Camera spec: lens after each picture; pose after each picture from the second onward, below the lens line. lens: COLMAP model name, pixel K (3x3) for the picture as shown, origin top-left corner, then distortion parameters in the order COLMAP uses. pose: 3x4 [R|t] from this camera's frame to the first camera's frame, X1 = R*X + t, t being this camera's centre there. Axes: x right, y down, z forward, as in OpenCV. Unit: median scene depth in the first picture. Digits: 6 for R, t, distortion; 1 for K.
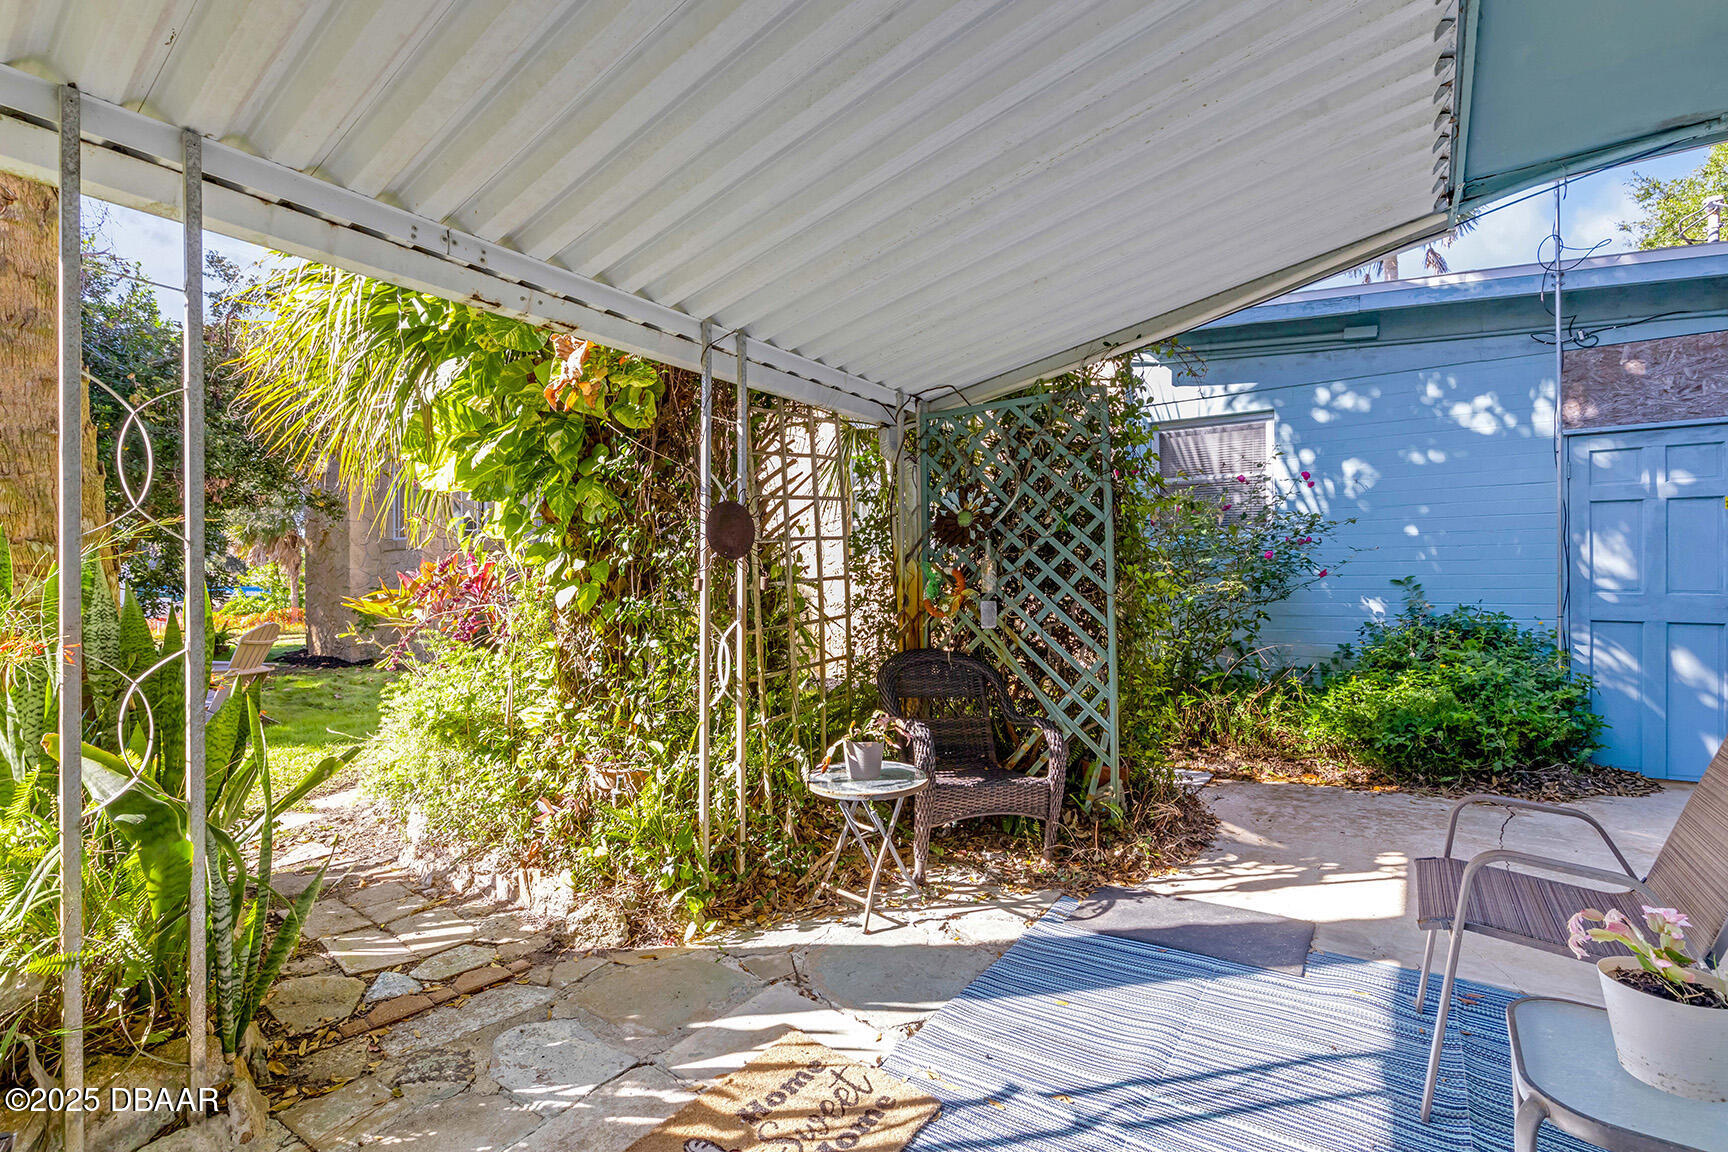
lens RADIAL K [[828.0, 0, 864.0], [0, 828.0, 576.0], [0, 0, 1]] dist [0.001968, -0.000033]
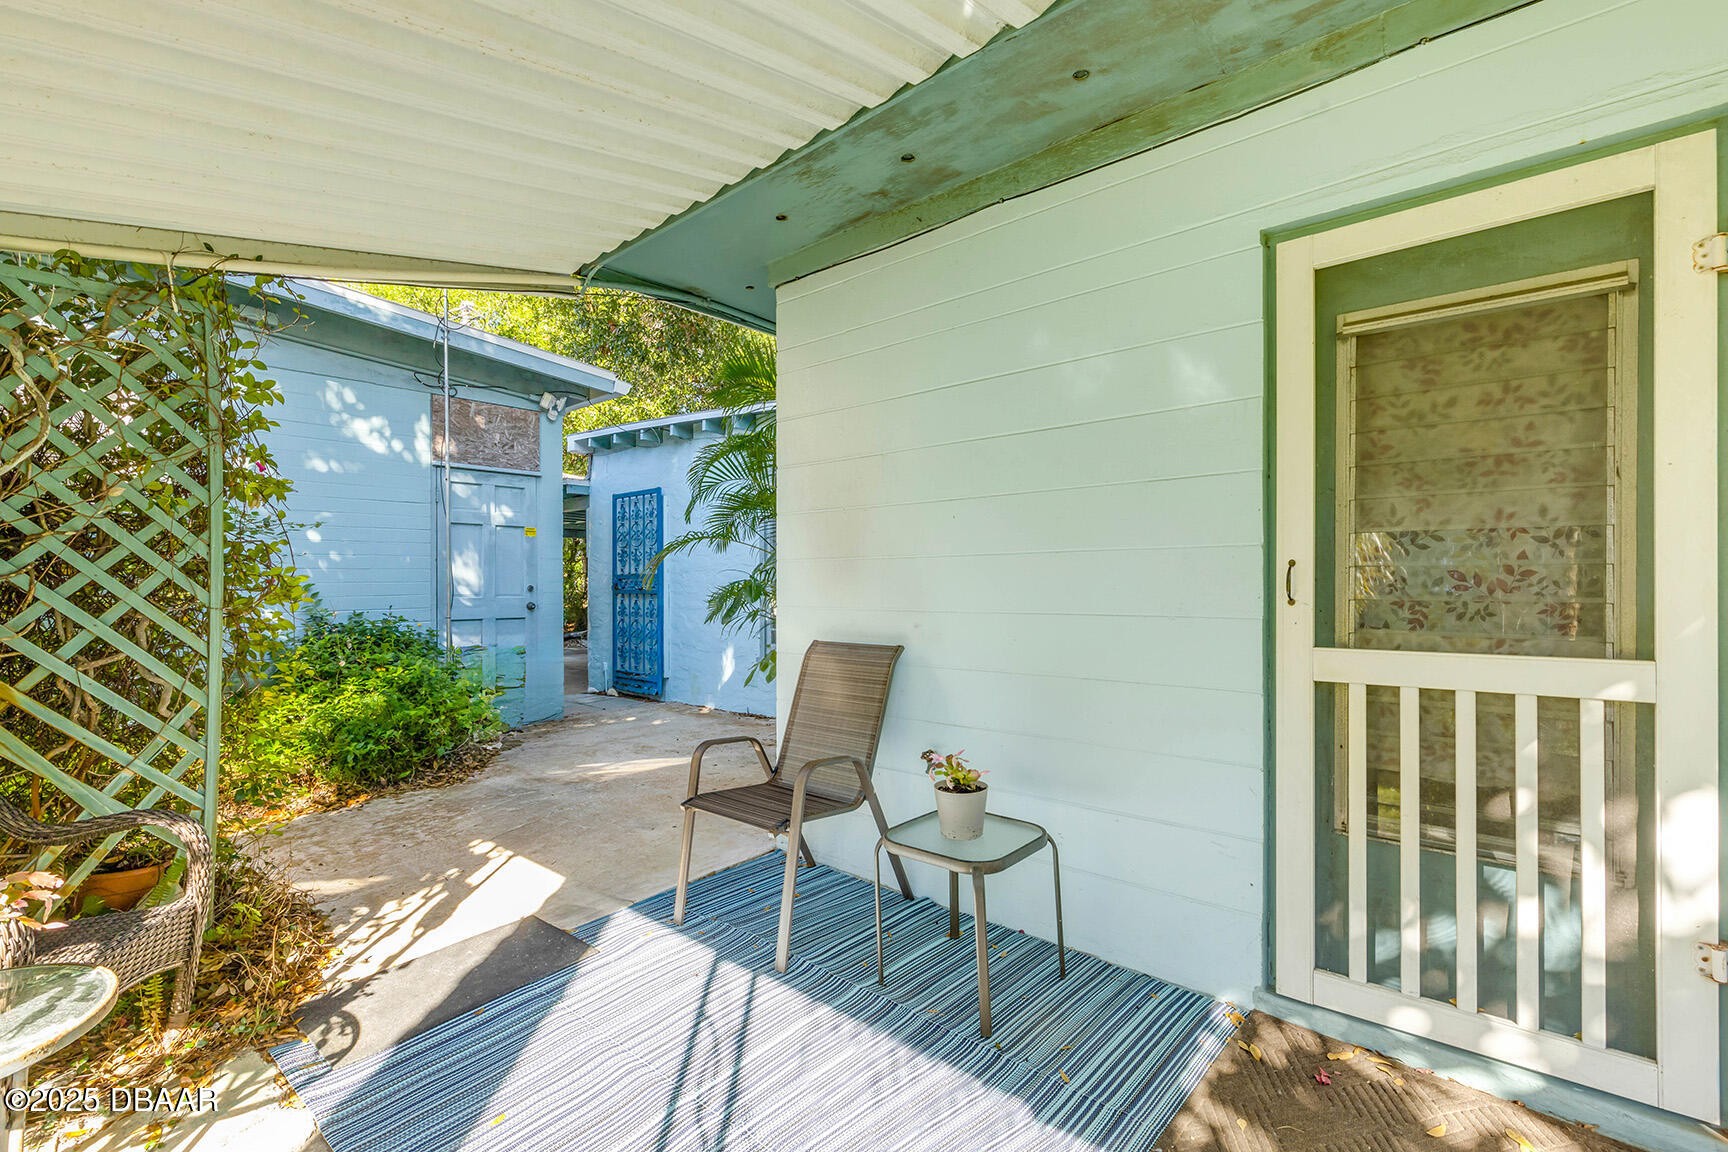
lens RADIAL K [[748.6, 0, 939.0], [0, 748.6, 578.4], [0, 0, 1]] dist [0.007828, 0.000088]
pose [[0.055562, 0.007038, 0.998430, -0.305712], [0.004330, 0.999964, -0.007289, 0.004849], [-0.998446, 0.004728, 0.055530, 0.359521]]
